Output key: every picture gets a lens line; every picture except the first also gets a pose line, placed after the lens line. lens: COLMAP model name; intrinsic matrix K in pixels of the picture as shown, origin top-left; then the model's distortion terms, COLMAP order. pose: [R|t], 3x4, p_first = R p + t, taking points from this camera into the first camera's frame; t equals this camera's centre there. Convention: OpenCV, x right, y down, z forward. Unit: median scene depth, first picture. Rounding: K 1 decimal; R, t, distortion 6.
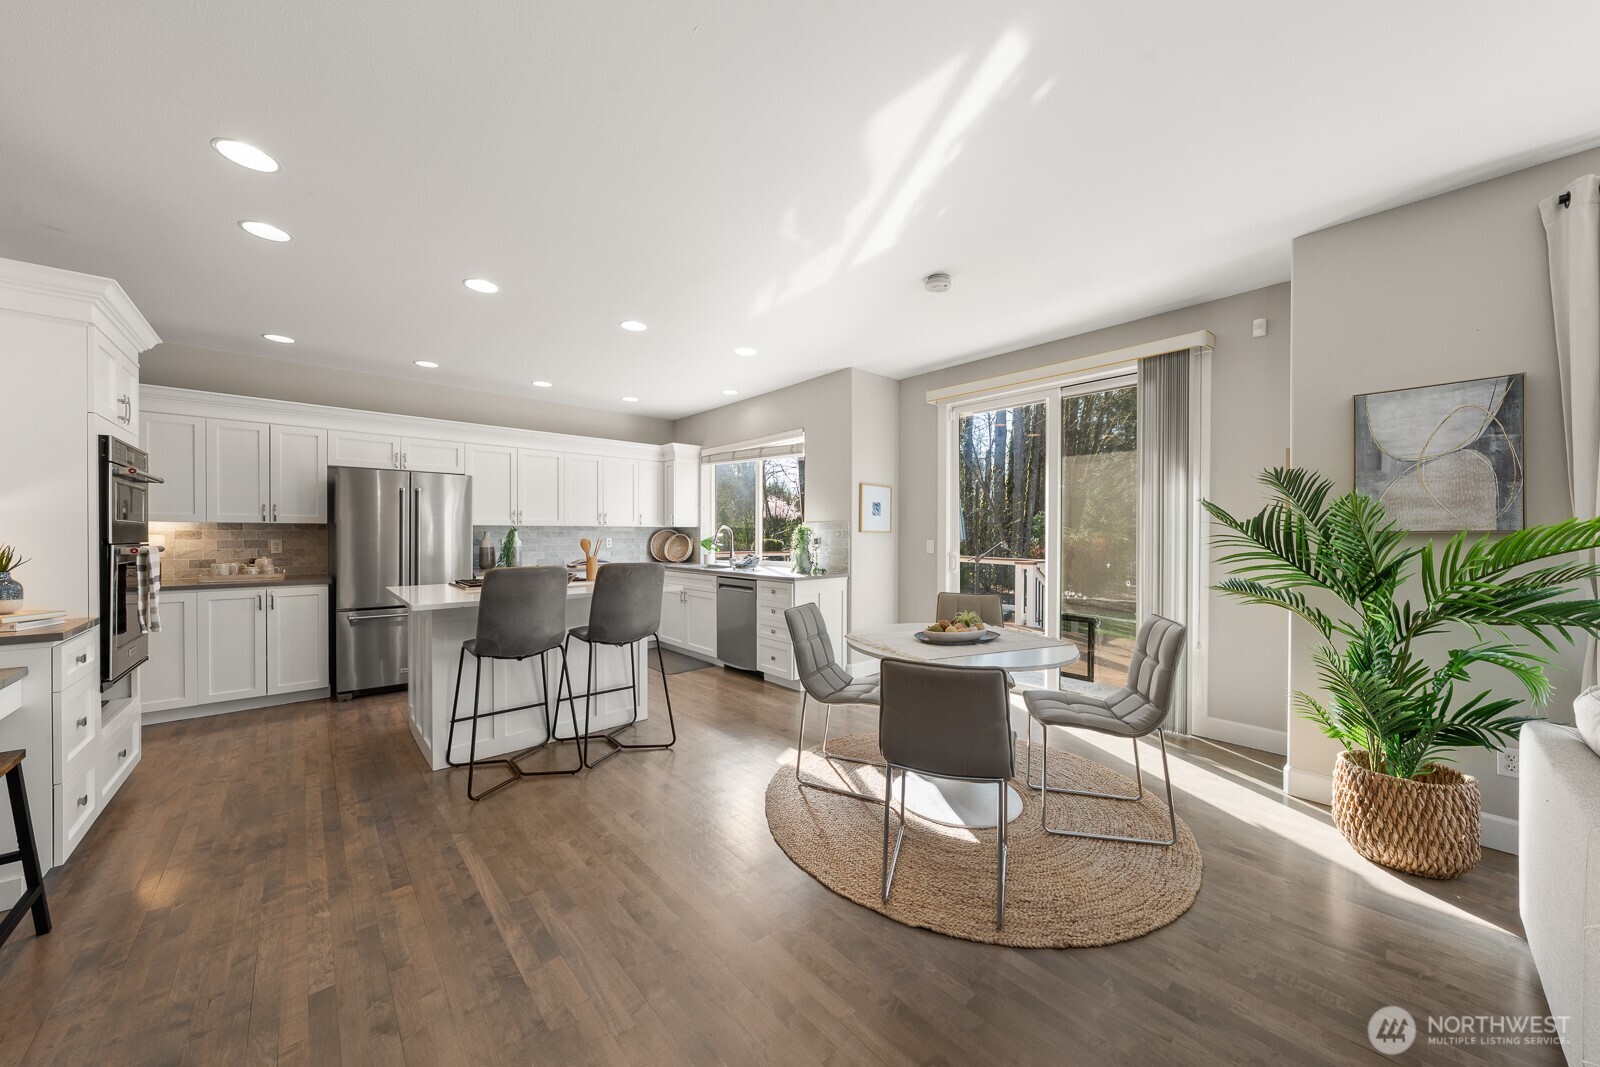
lens RADIAL K [[547.8, 0, 800.0], [0, 547.8, 533.5], [0, 0, 1]] dist [0.002306, 0.000132]
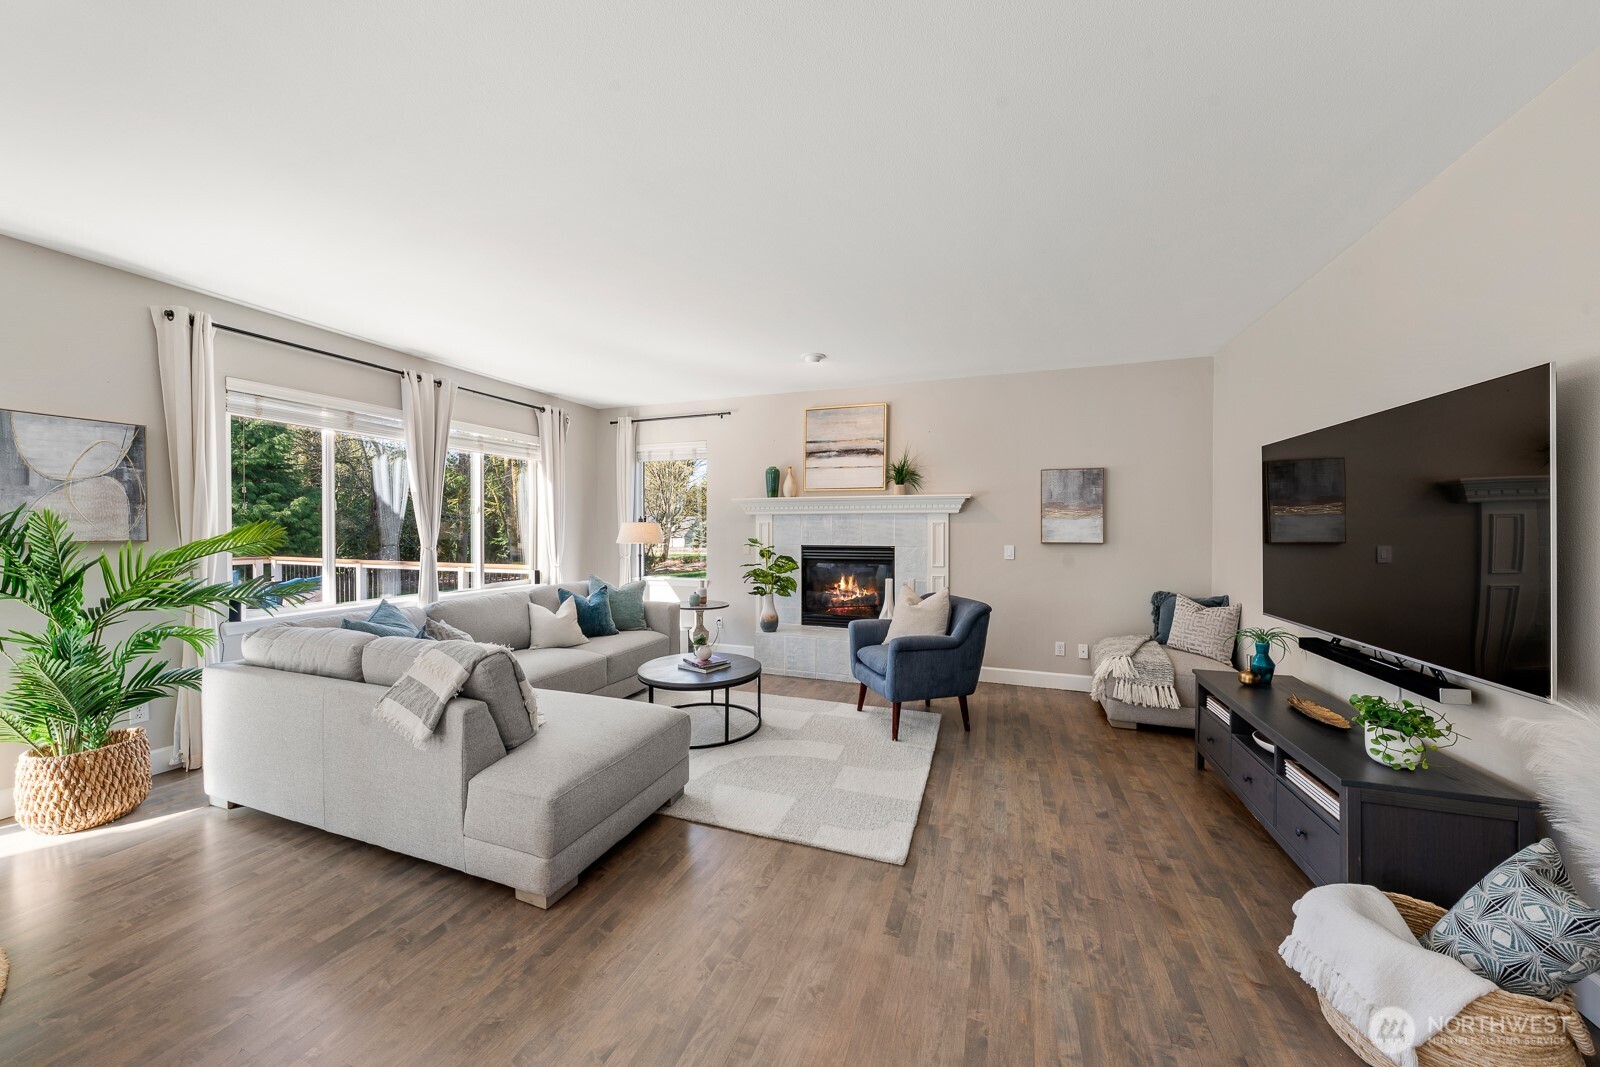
lens RADIAL K [[547.8, 0, 800.0], [0, 547.8, 533.5], [0, 0, 1]] dist [0.002306, 0.000132]
pose [[-0.464435, -0.003034, 0.885602, -0.640832], [0.007878, 0.999940, 0.007557, -0.019579], [-0.885572, 0.010487, -0.464383, 0.186242]]
